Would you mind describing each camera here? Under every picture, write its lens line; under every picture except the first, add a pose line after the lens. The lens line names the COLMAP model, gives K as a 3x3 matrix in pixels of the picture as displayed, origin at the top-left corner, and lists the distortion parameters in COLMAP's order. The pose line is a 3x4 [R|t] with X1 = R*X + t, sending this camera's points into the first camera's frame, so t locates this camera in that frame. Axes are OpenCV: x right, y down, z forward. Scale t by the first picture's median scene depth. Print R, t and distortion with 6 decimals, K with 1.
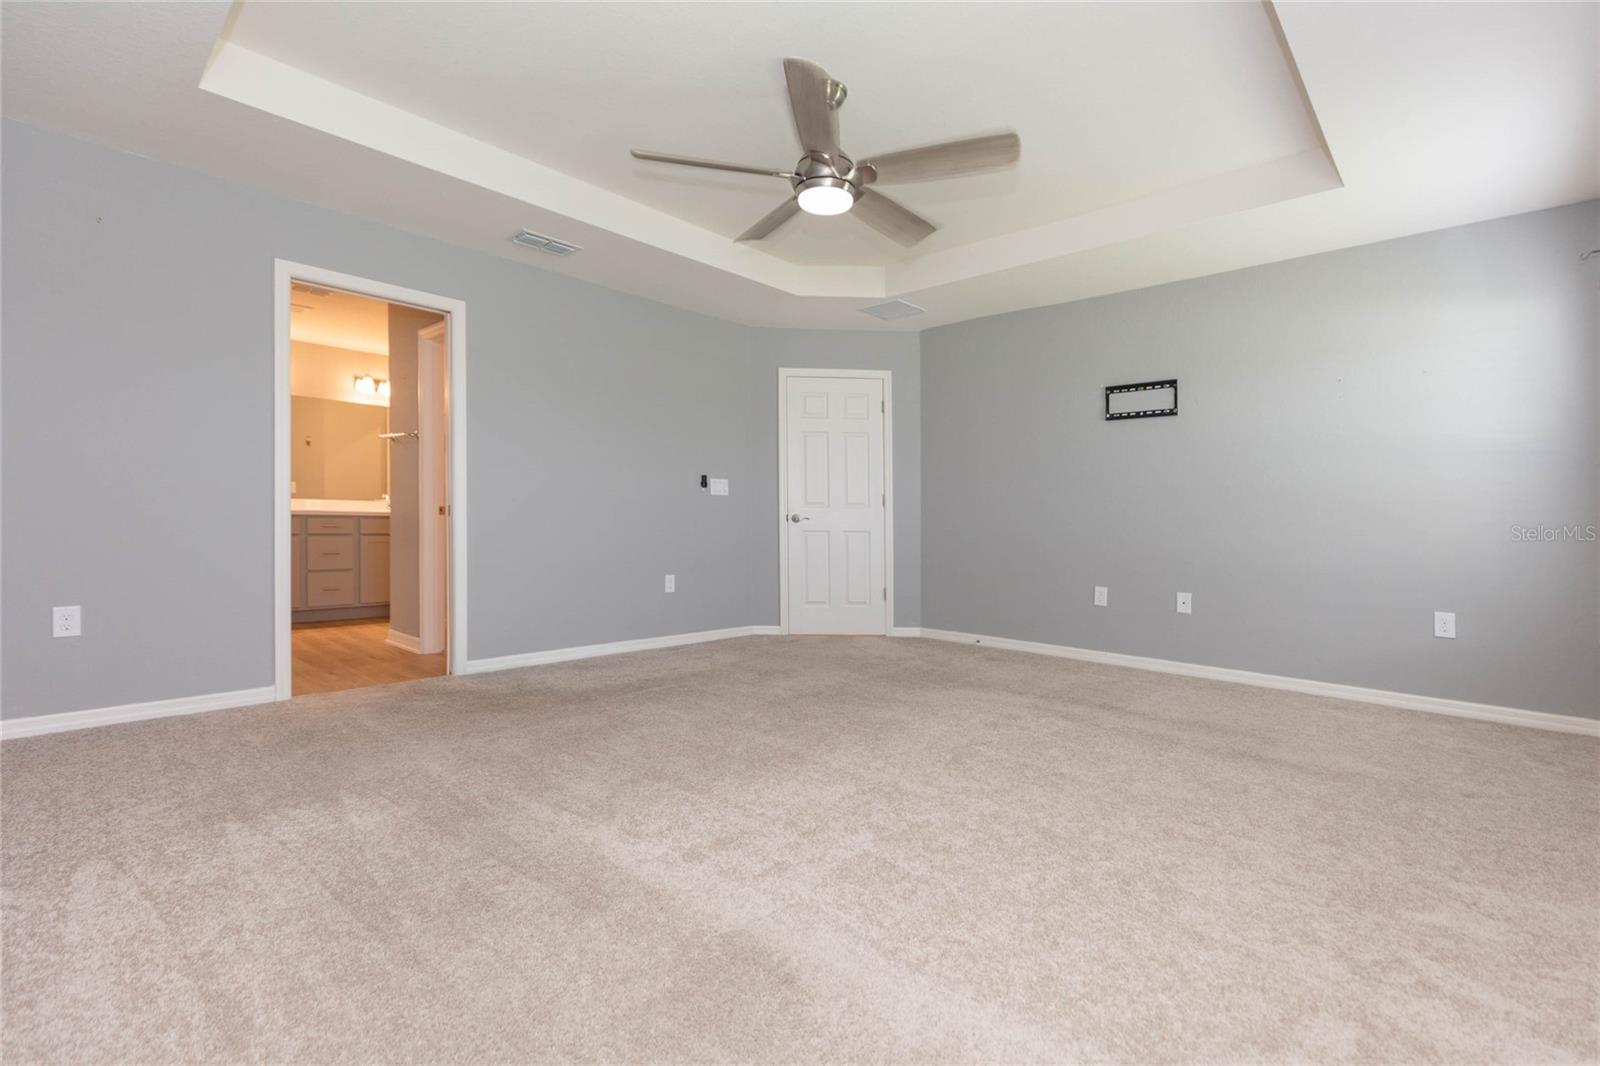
lens RADIAL K [[734.7, 0, 799.6], [0, 734.7, 528.1], [0, 0, 1]] dist [-0.001204, -0.000268]
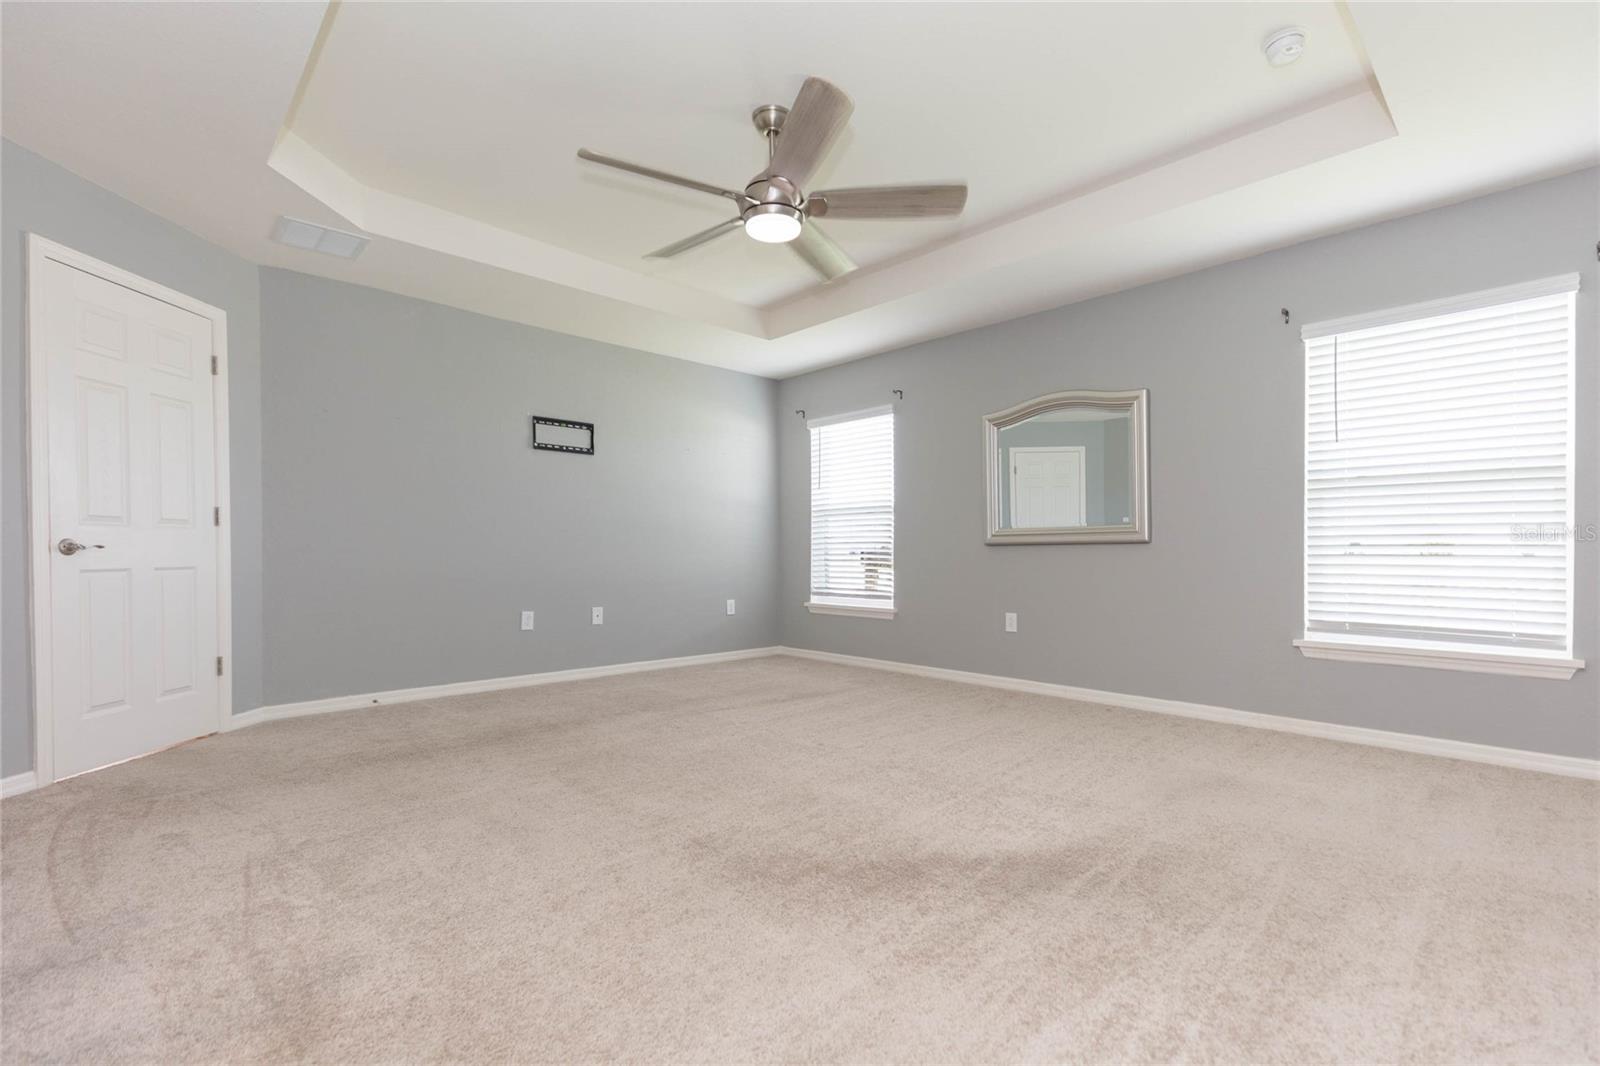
lens RADIAL K [[708.8, 0, 818.9], [0, 708.8, 541.8], [0, 0, 1]] dist [0.000716, -0.000072]
pose [[0.051557, -0.007708, 0.998640, -0.559743], [0.002843, 0.999967, 0.007572, -0.022865], [-0.998666, 0.002448, 0.051577, 0.557375]]
